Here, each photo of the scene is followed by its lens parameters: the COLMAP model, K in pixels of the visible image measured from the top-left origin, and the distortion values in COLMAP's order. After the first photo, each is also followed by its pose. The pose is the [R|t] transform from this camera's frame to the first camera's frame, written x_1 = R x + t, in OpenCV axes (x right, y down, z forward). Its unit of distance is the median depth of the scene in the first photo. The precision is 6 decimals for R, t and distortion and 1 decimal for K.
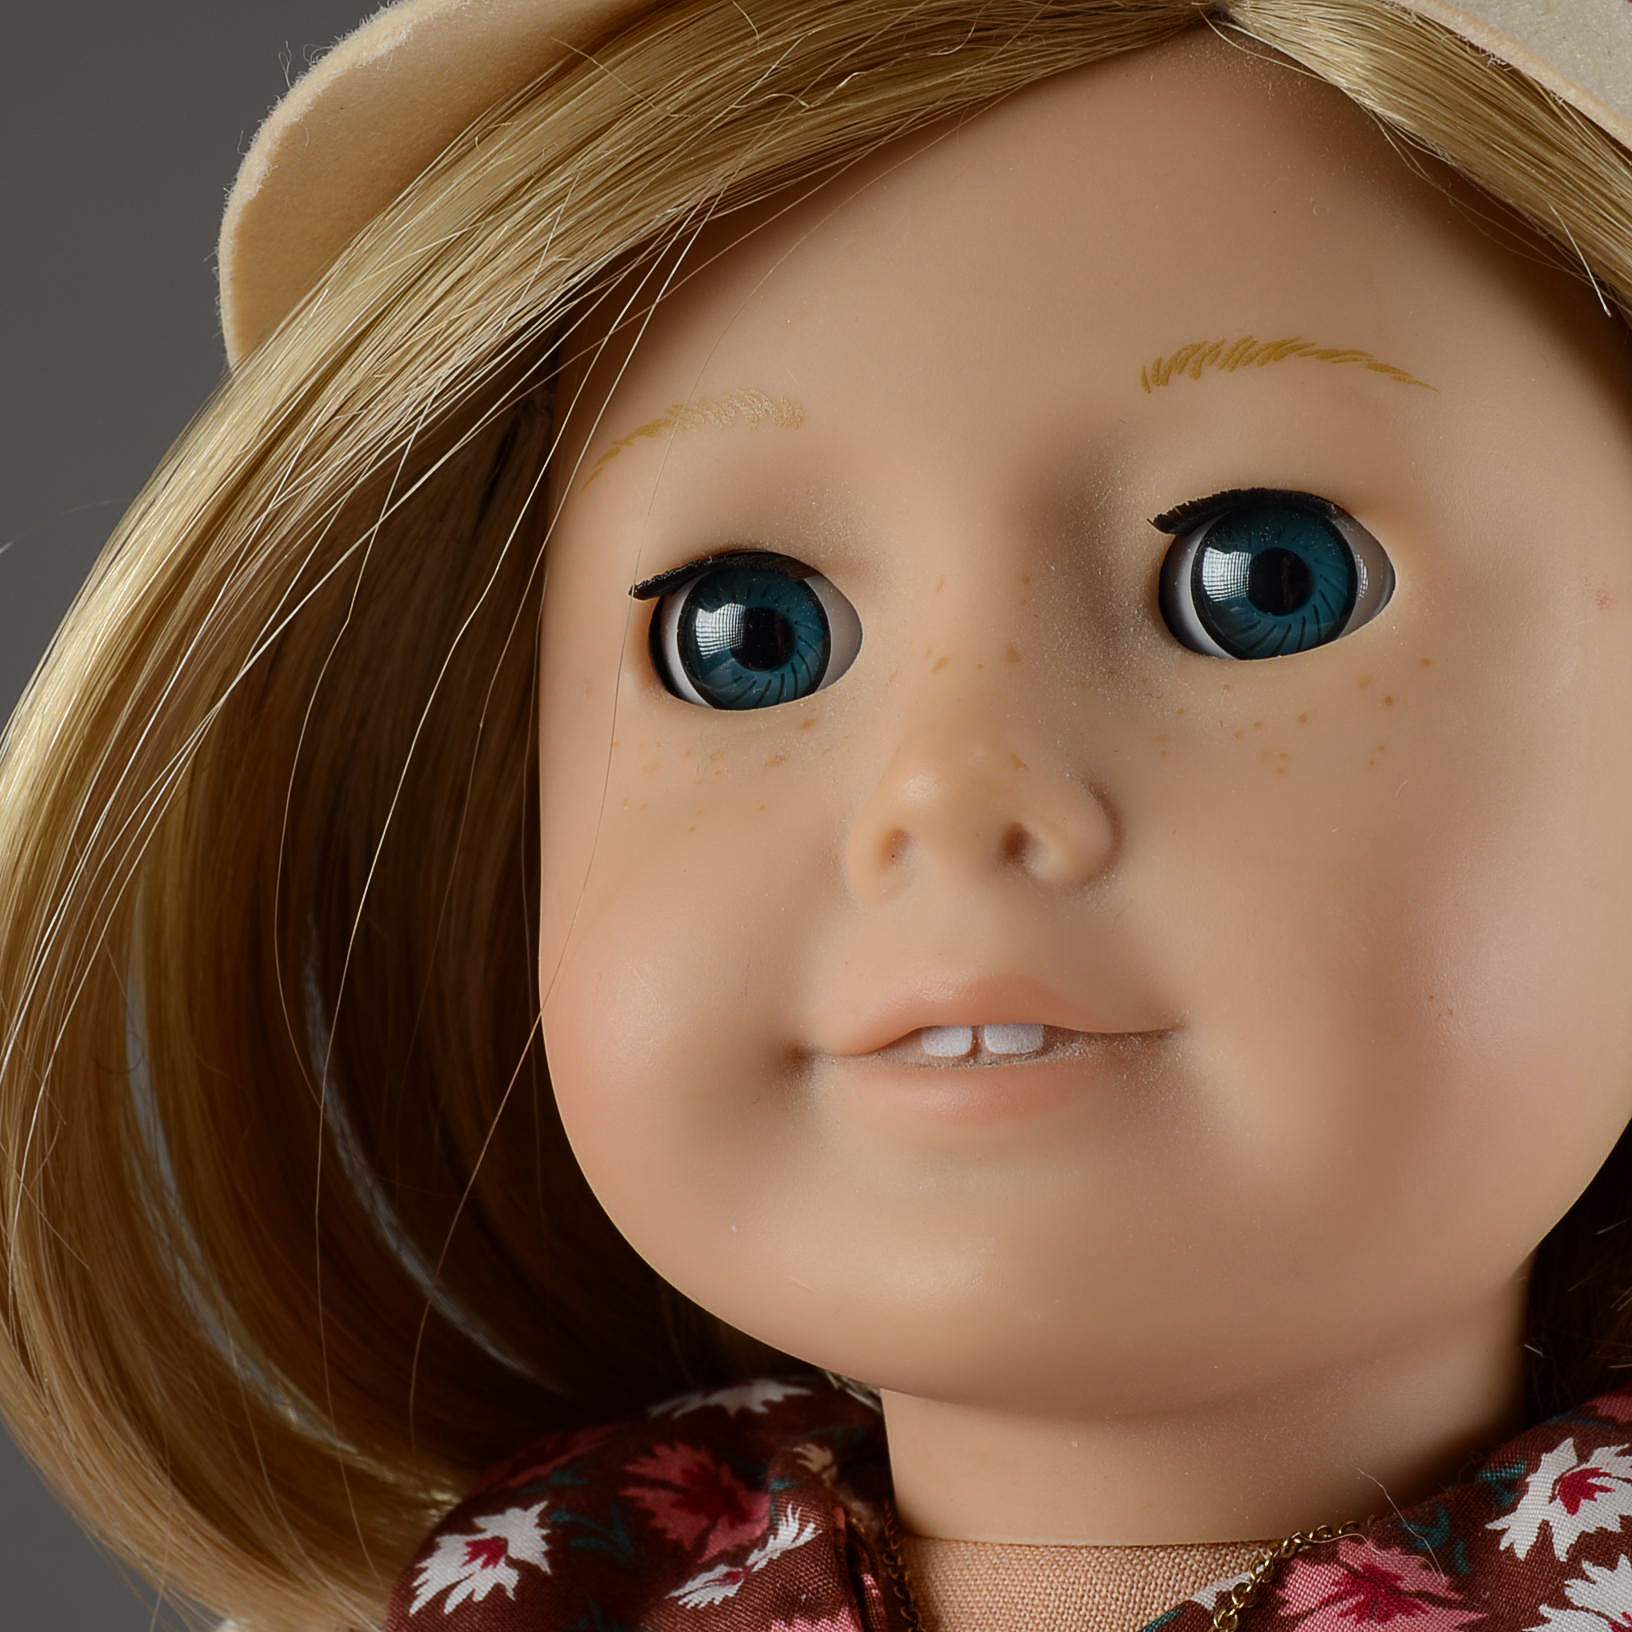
lens RADIAL K [[5366.5, 0, 821.5], [0, 5366.5, 817.5], [0, 0, 1]] dist [-0.065229, 0.000000]
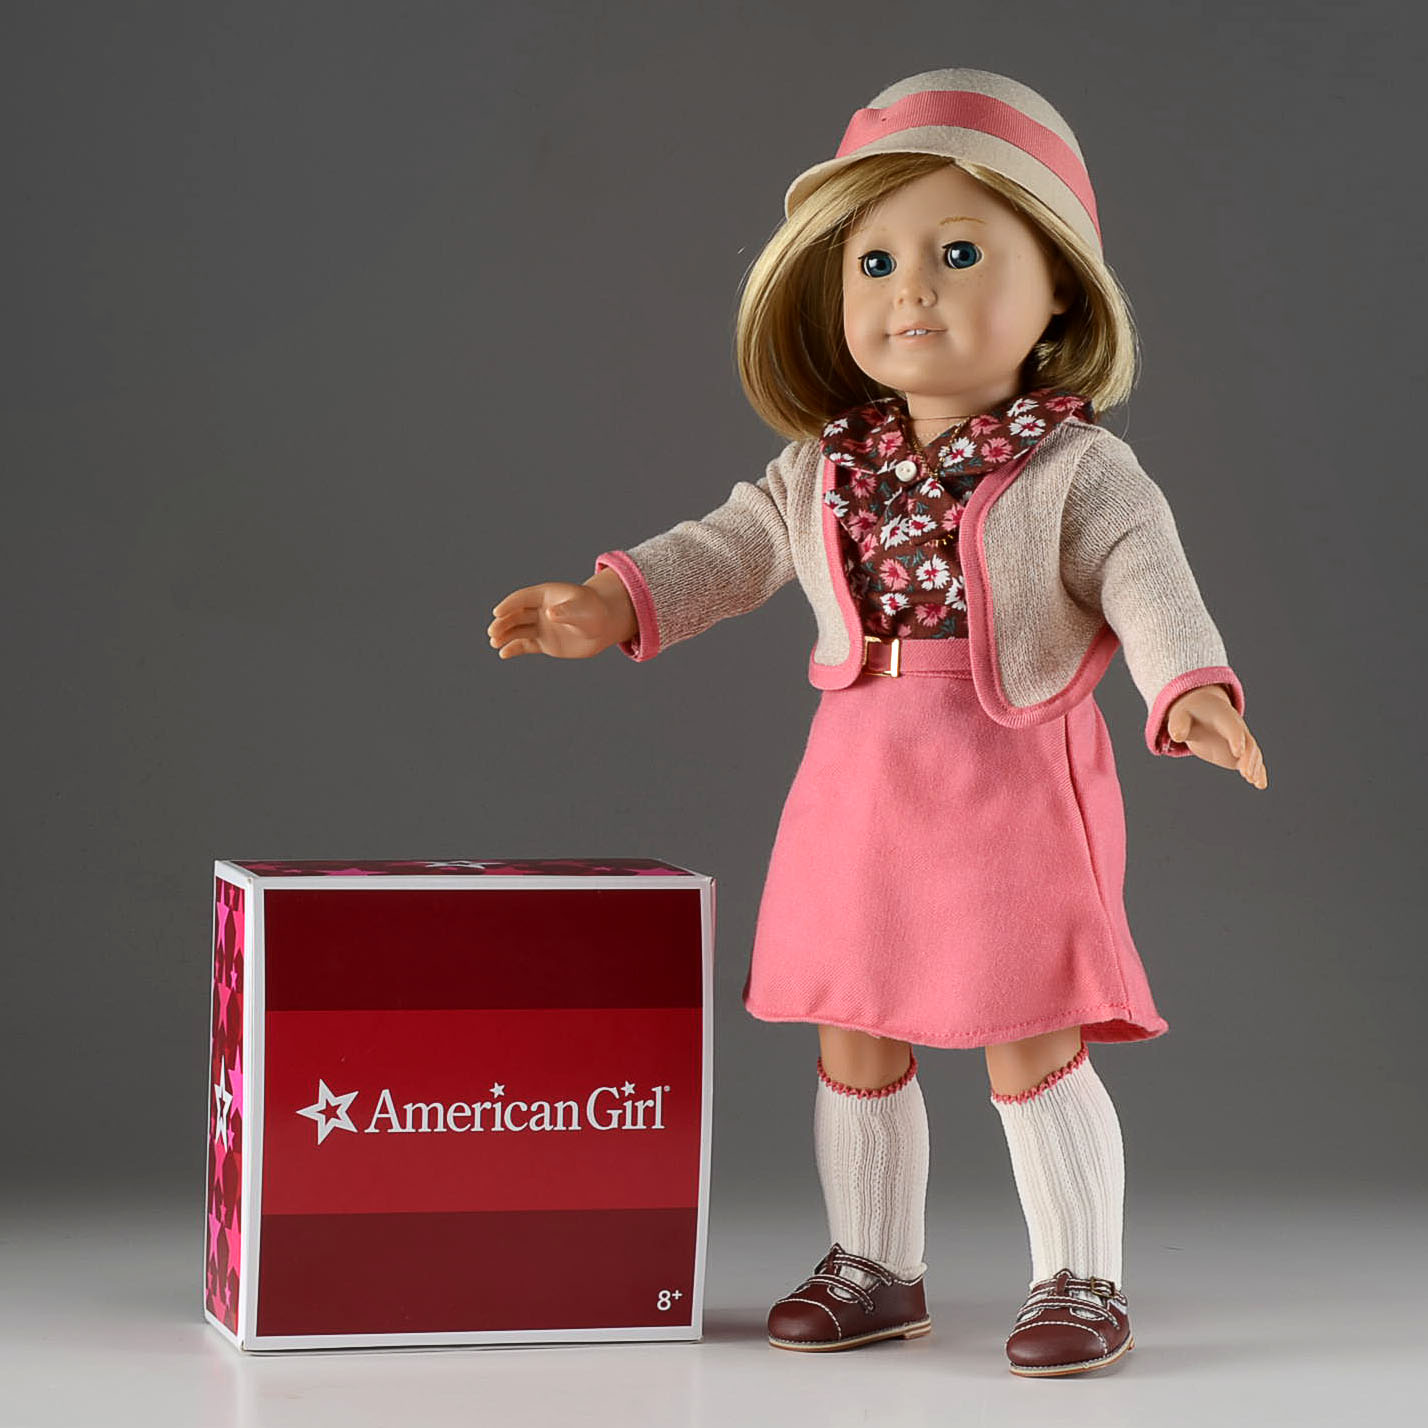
lens RADIAL K [[4695.7, 0, 712.9], [0, 4695.7, 712.3], [0, 0, 1]] dist [-0.065229, 0.000000]
pose [[0.996880, -0.017913, -0.076871, 0.195311], [0.026911, 0.992688, 0.117670, -0.159039], [0.074201, -0.119371, 0.990073, -4.230566]]
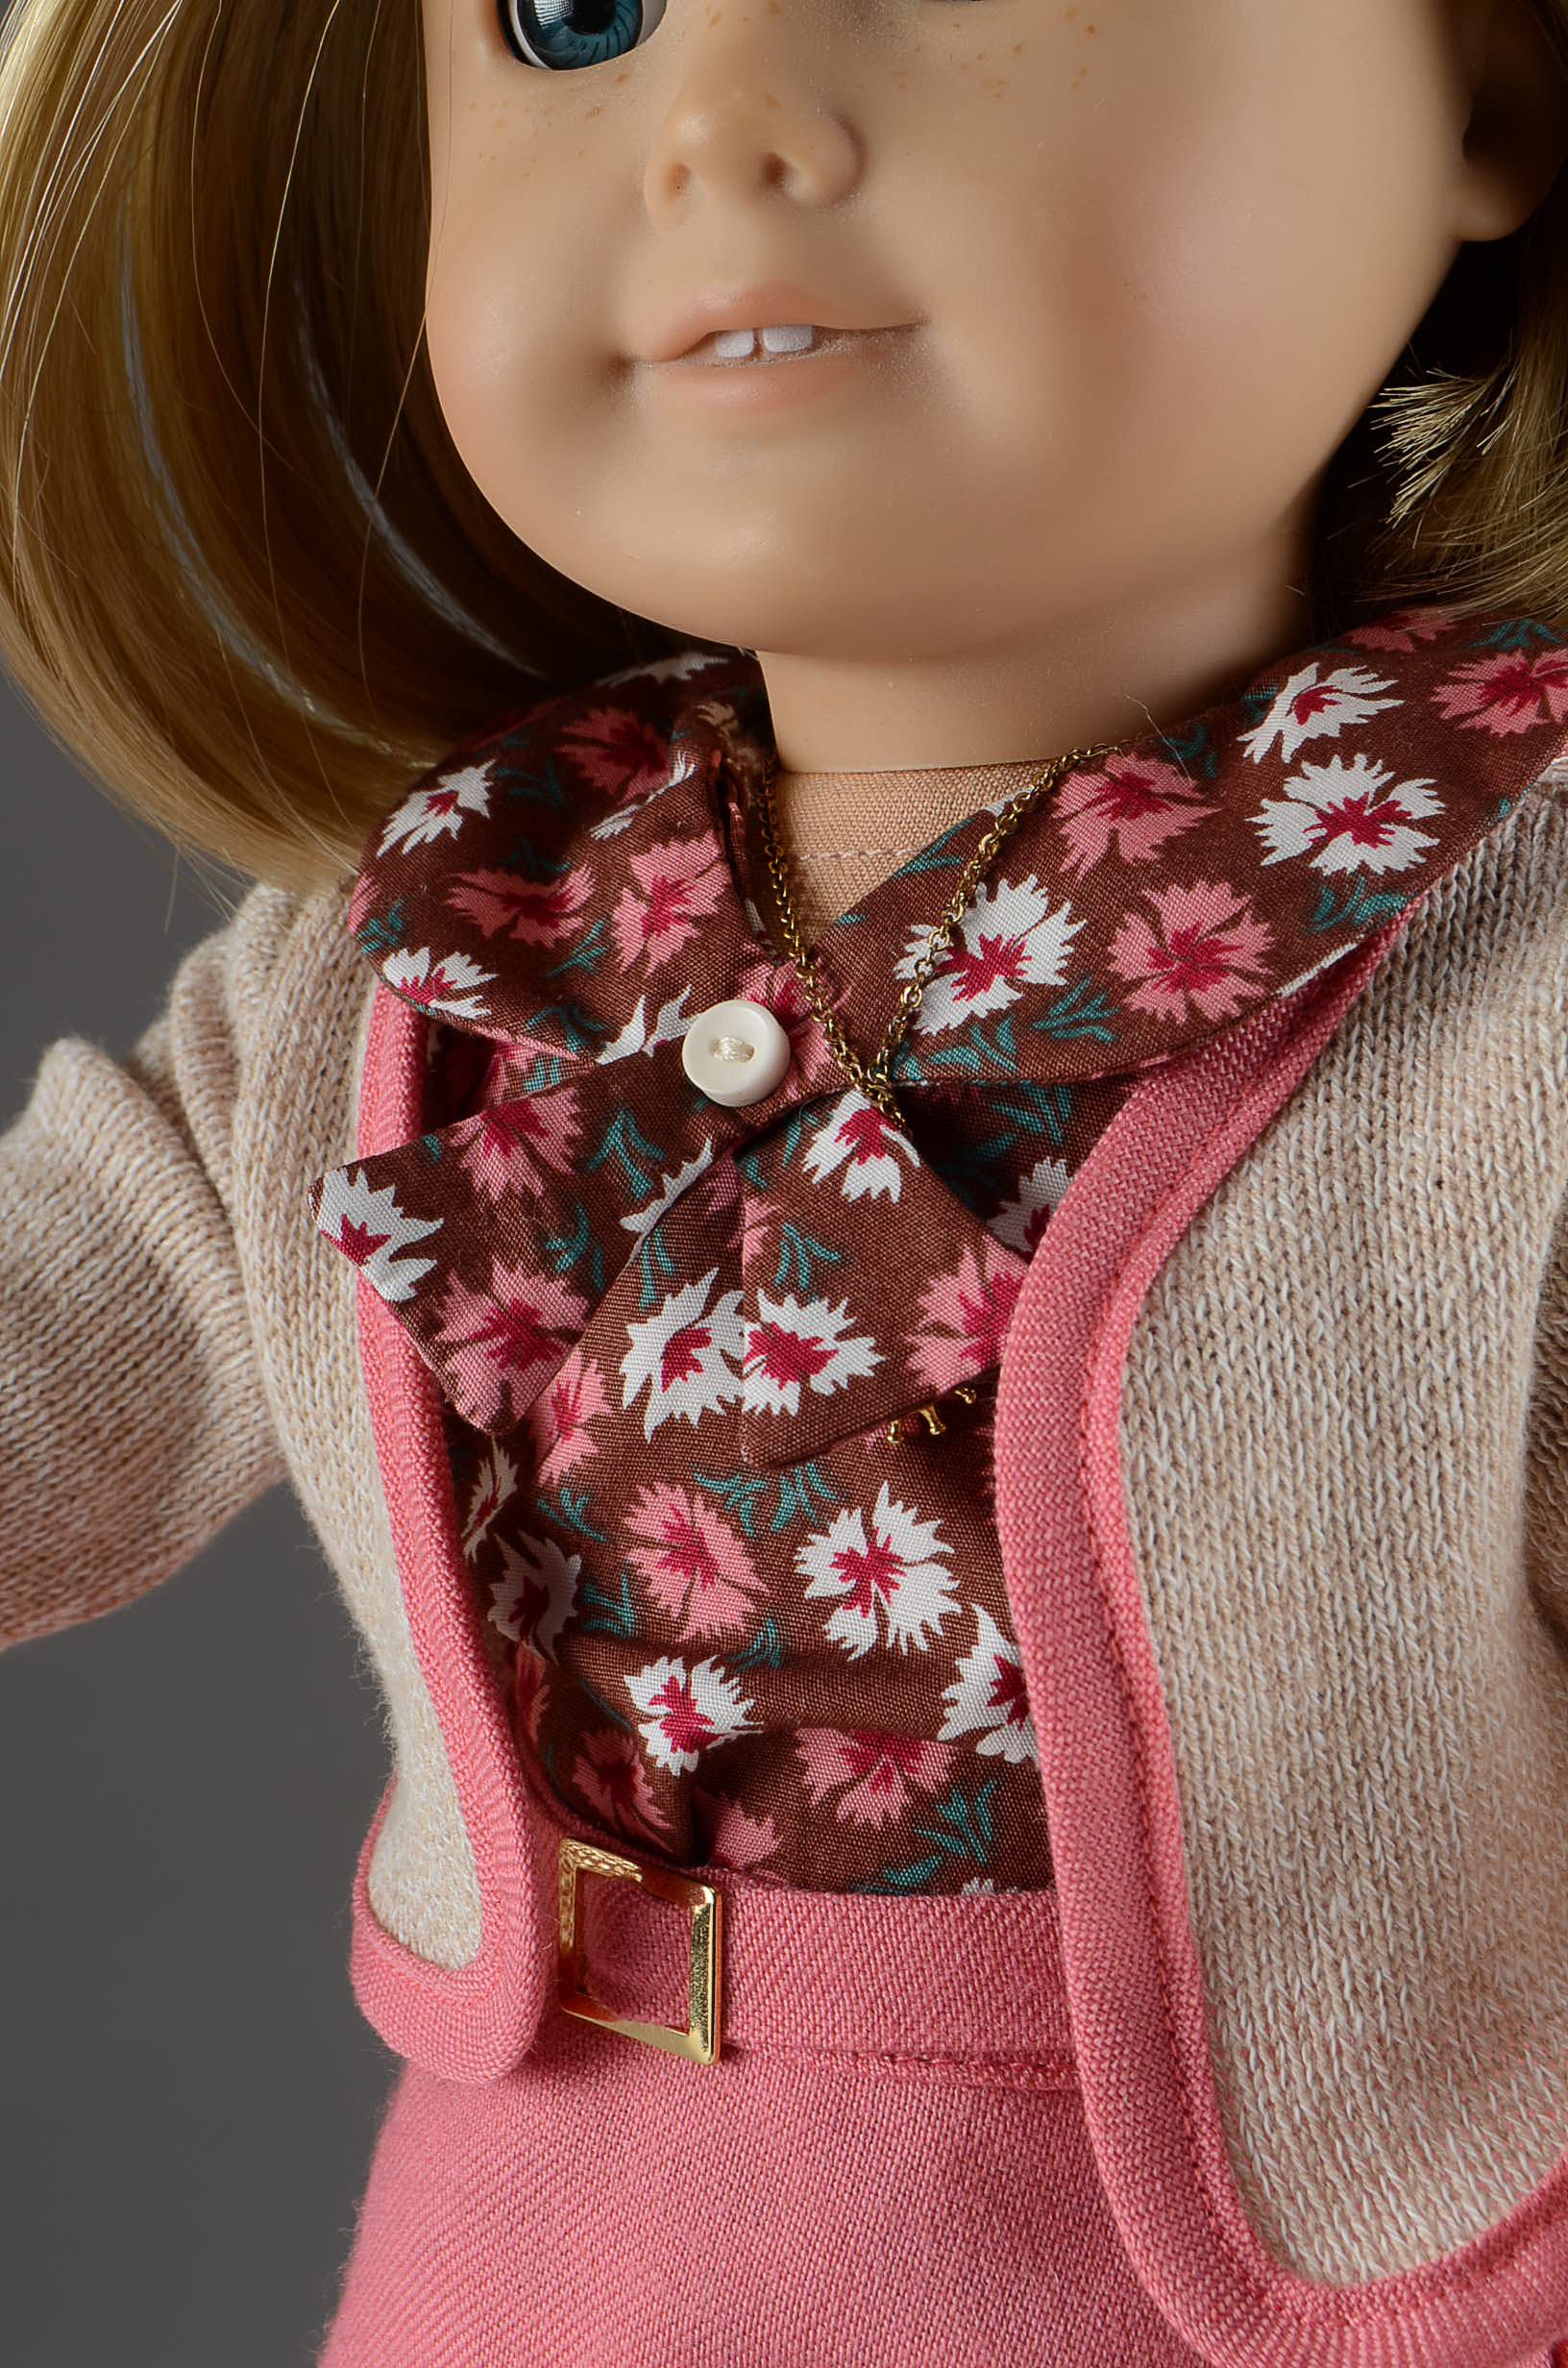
lens RADIAL K [[5246.7, 0, 708.3], [0, 5246.7, 1199.9], [0, 0, 1]] dist [-0.009535, 0.000000]
pose [[0.992669, -0.031662, -0.116647, 0.141162], [0.052839, 0.981654, 0.183205, 0.014111], [0.108707, -0.188025, 0.976130, -0.162992]]
